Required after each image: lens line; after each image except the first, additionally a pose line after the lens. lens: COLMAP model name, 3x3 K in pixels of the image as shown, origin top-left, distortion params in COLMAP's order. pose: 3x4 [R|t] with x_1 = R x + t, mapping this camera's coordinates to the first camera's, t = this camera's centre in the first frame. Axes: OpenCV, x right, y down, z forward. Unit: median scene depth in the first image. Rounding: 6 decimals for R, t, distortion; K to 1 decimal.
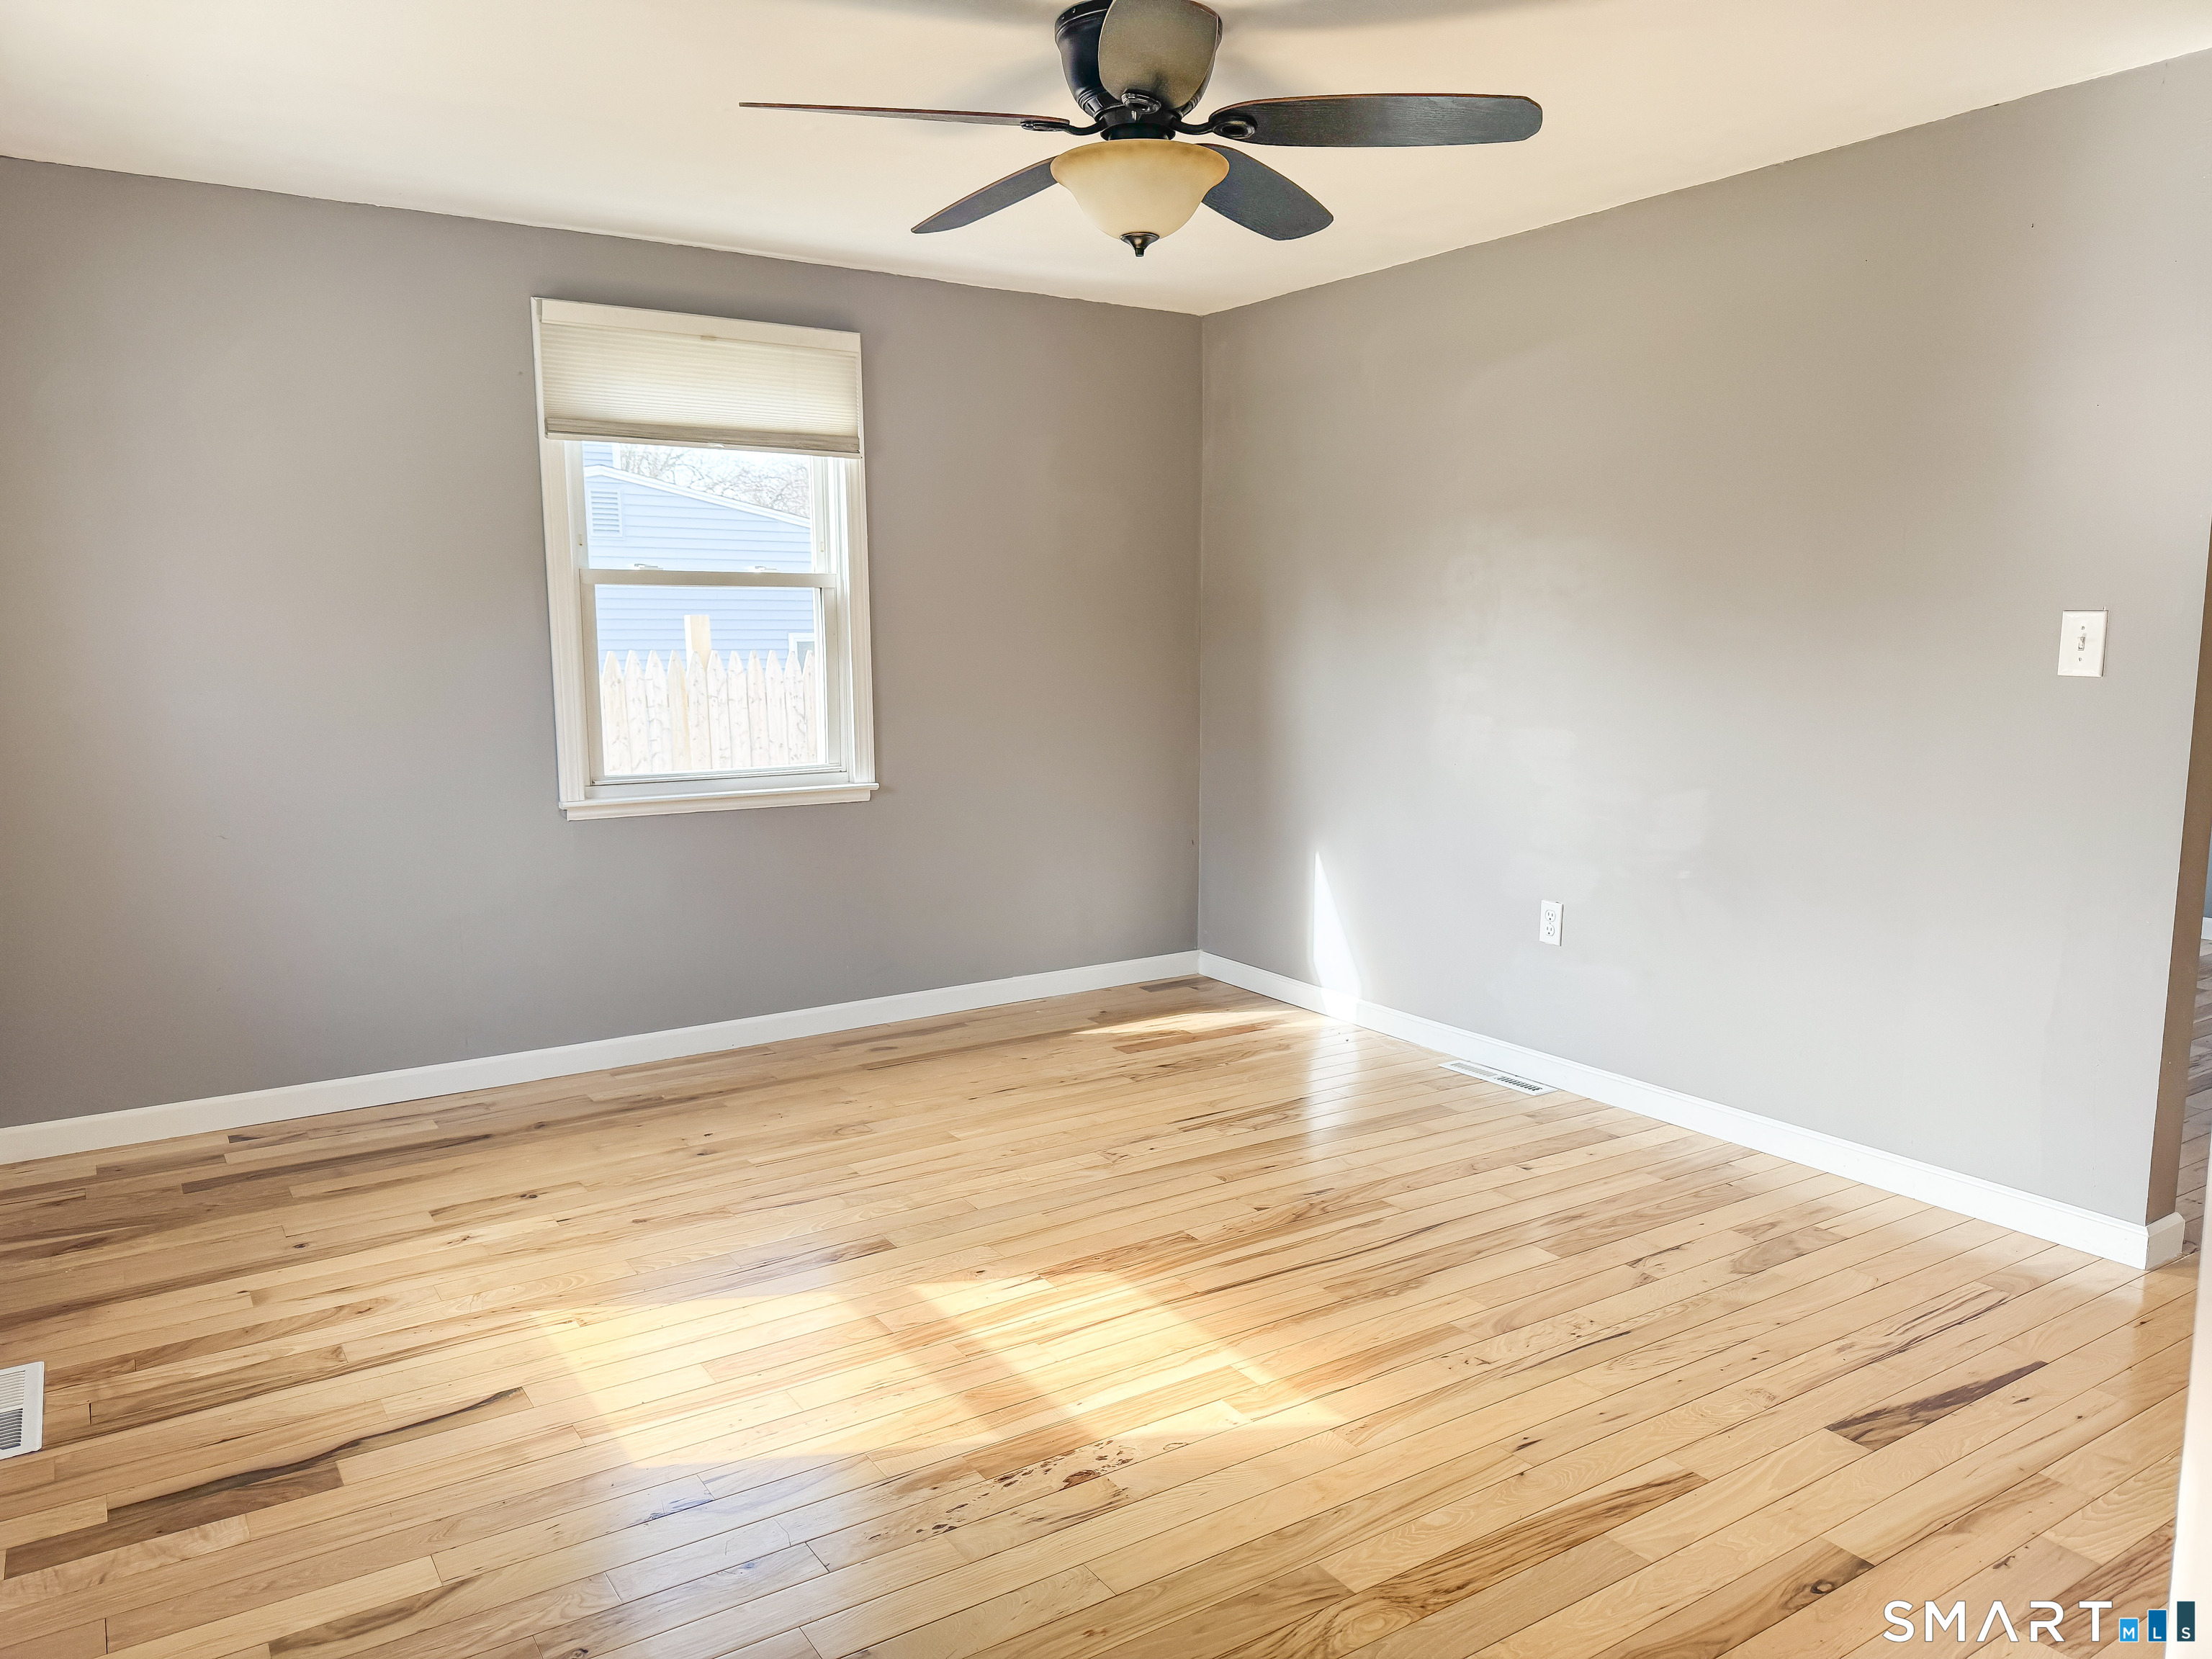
lens RADIAL K [[1548.9, 0, 1108.0], [0, 1548.9, 832.6], [0, 0, 1]] dist [0.058786, -0.076707]
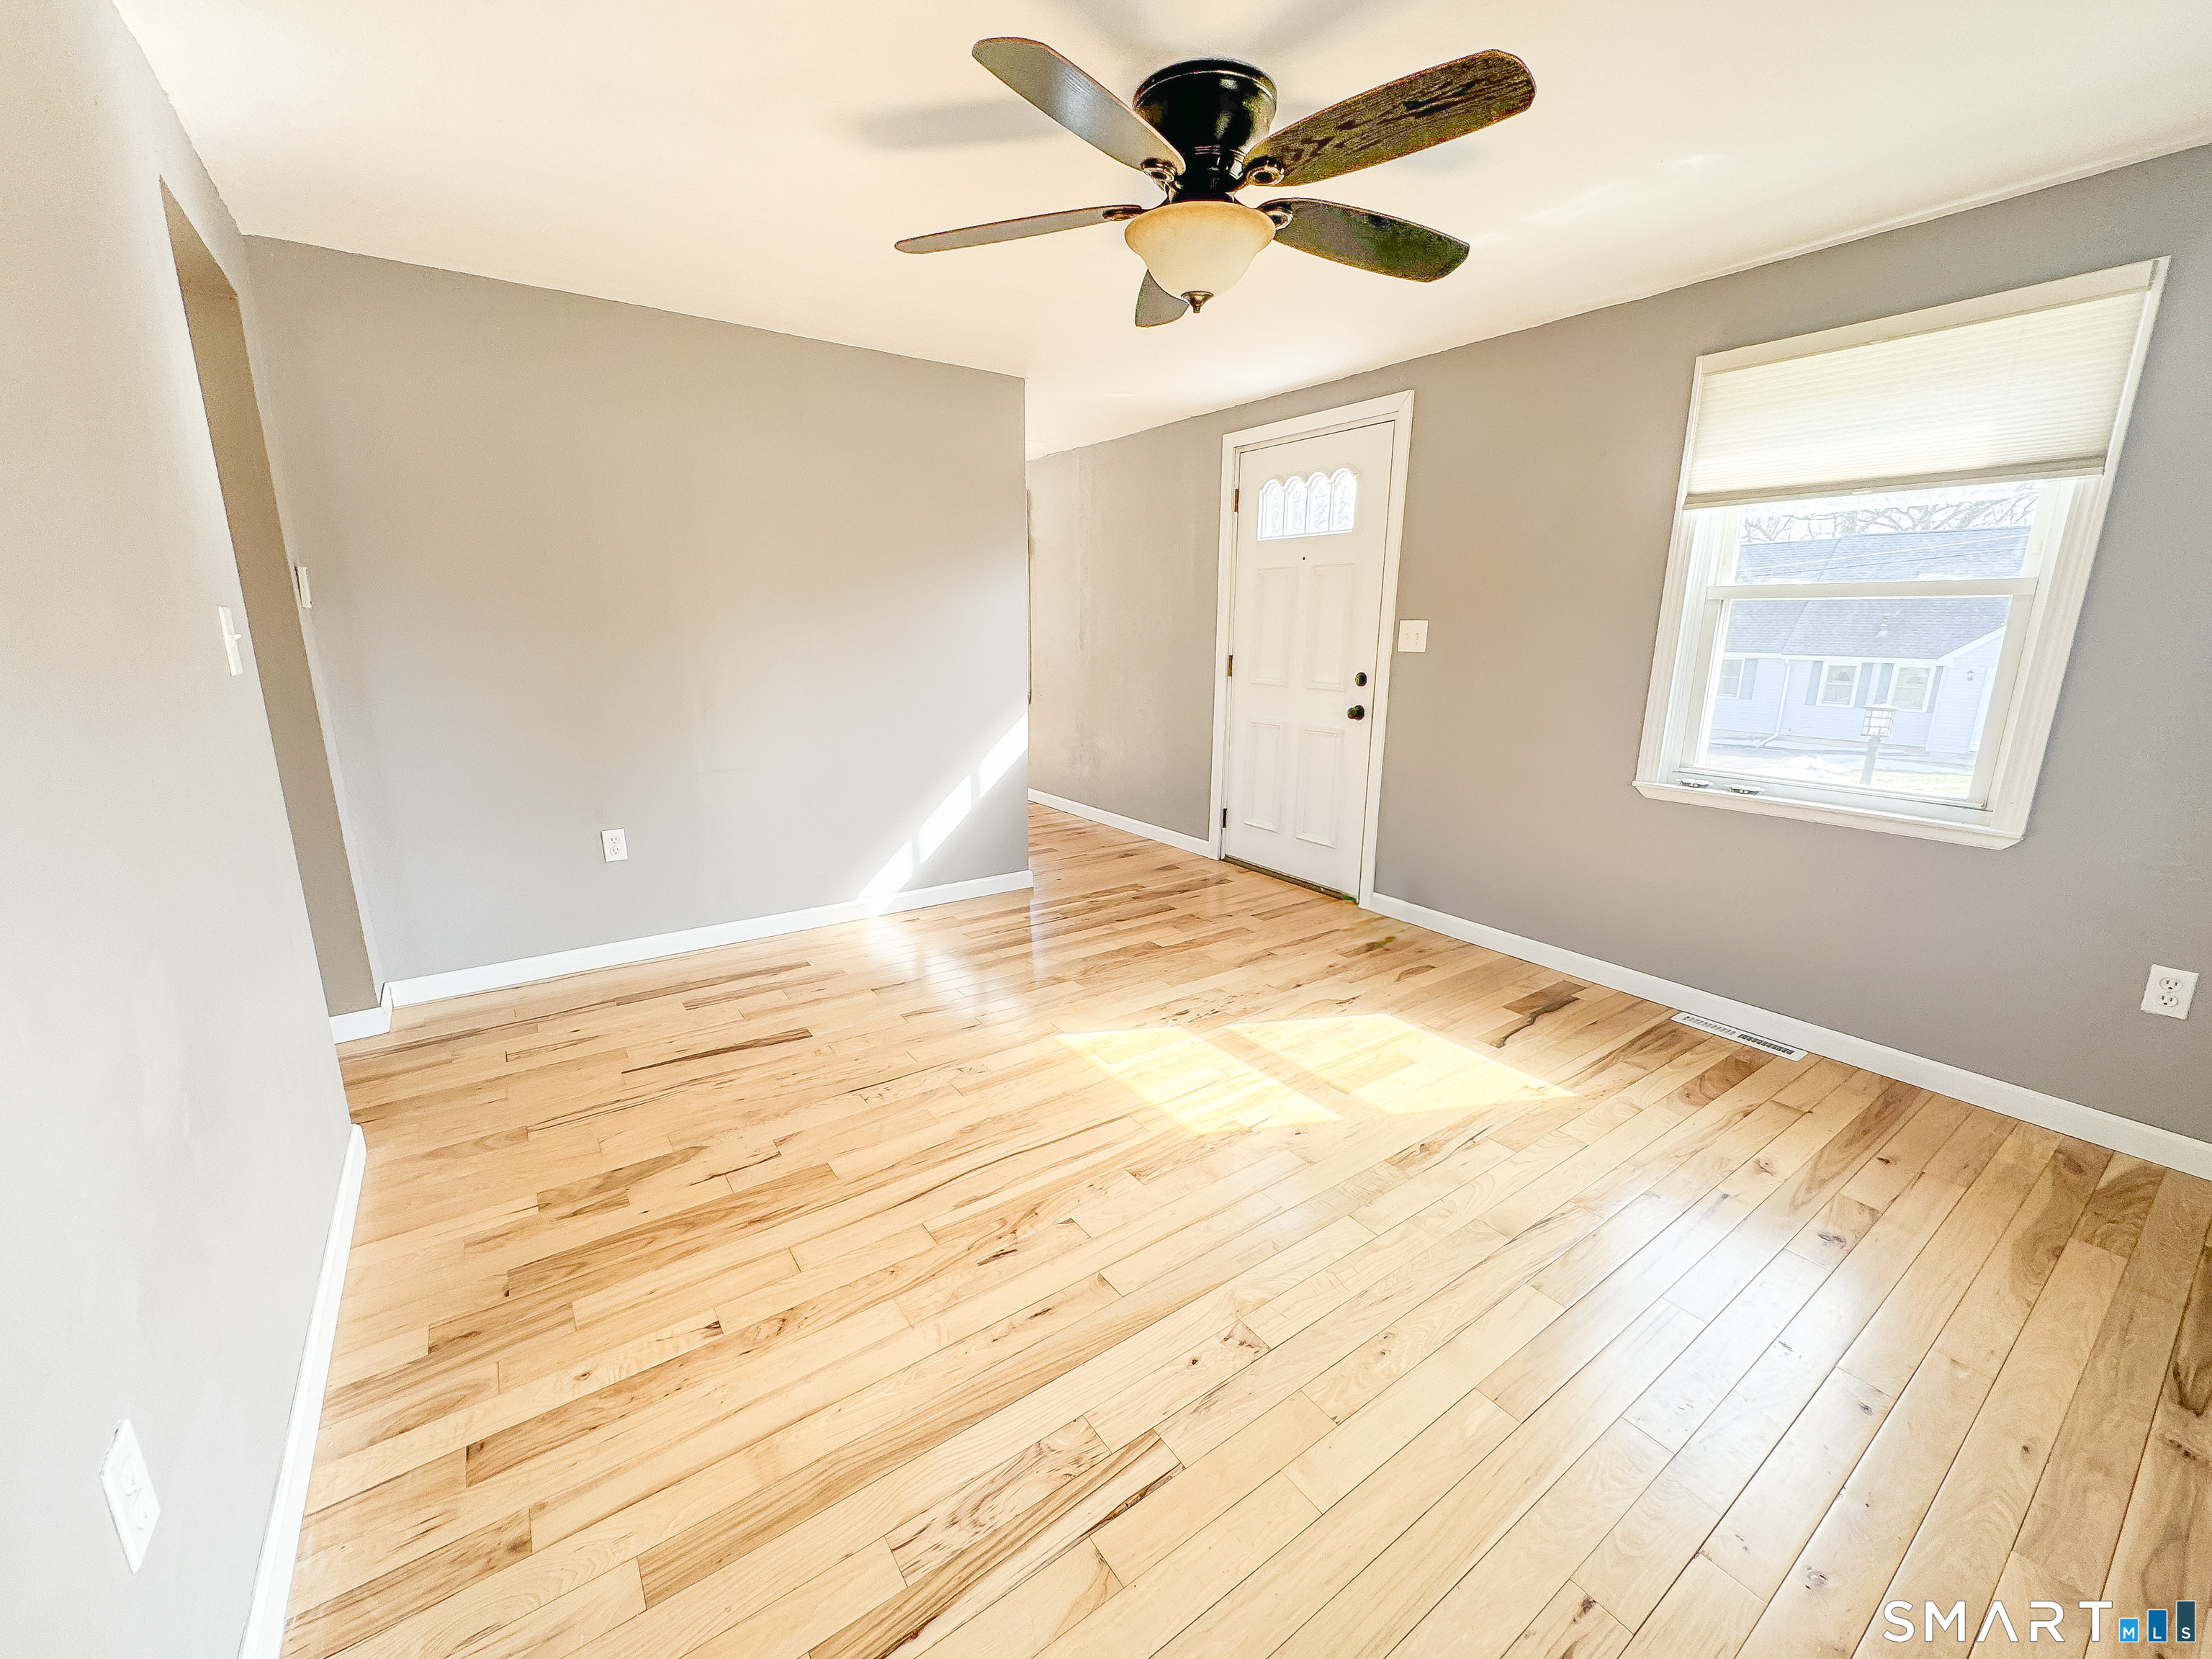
lens RADIAL K [[876.5, 0, 1110.7], [0, 876.5, 824.6], [0, 0, 1]] dist [-0.001385, -0.000155]
pose [[-0.999242, 0.002762, -0.038827, 0.104263], [-0.011029, 0.936518, 0.350446, -0.216843], [0.037331, 0.350609, -0.935778, 1.625850]]
